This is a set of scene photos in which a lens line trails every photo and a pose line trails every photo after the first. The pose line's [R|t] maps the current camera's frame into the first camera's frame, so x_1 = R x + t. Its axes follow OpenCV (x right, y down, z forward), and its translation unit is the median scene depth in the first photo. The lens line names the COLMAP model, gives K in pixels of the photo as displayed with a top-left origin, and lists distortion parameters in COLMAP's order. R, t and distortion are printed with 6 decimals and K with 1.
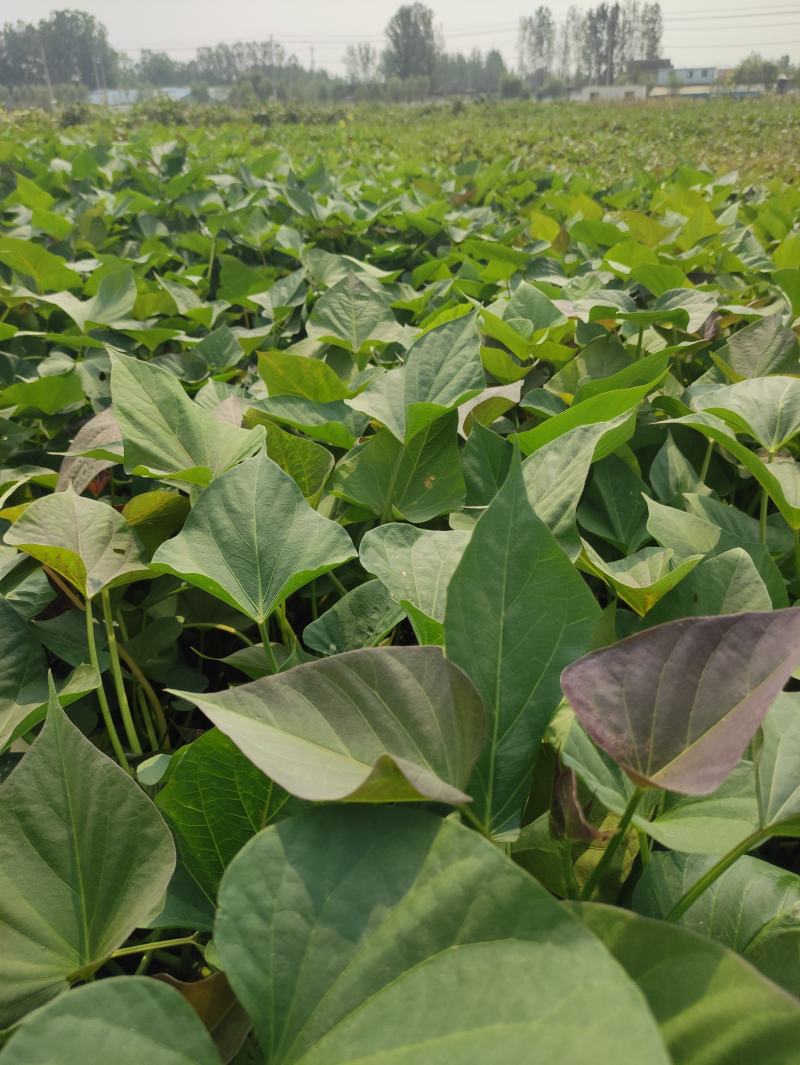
lens RADIAL K [[859.4, 0, 401.6], [0, 859.4, 526.8], [0, 0, 1]] dist [0.156641, 0.013409]
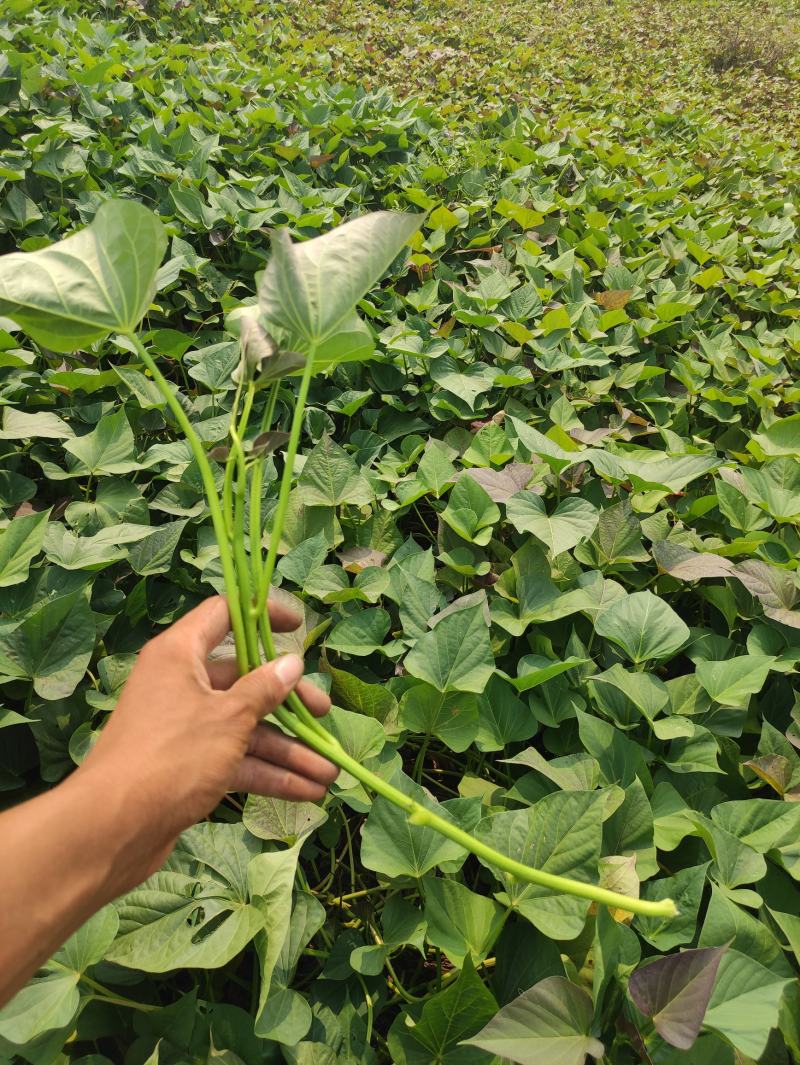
lens RADIAL K [[859.4, 0, 408.1], [0, 859.4, 537.9], [0, 0, 1]] dist [0.156641, 0.013409]
pose [[0.963803, -0.050566, 0.261775, -0.380933], [-0.019647, 0.965710, 0.258878, -0.647409], [-0.265889, -0.254651, 0.929761, -0.338011]]
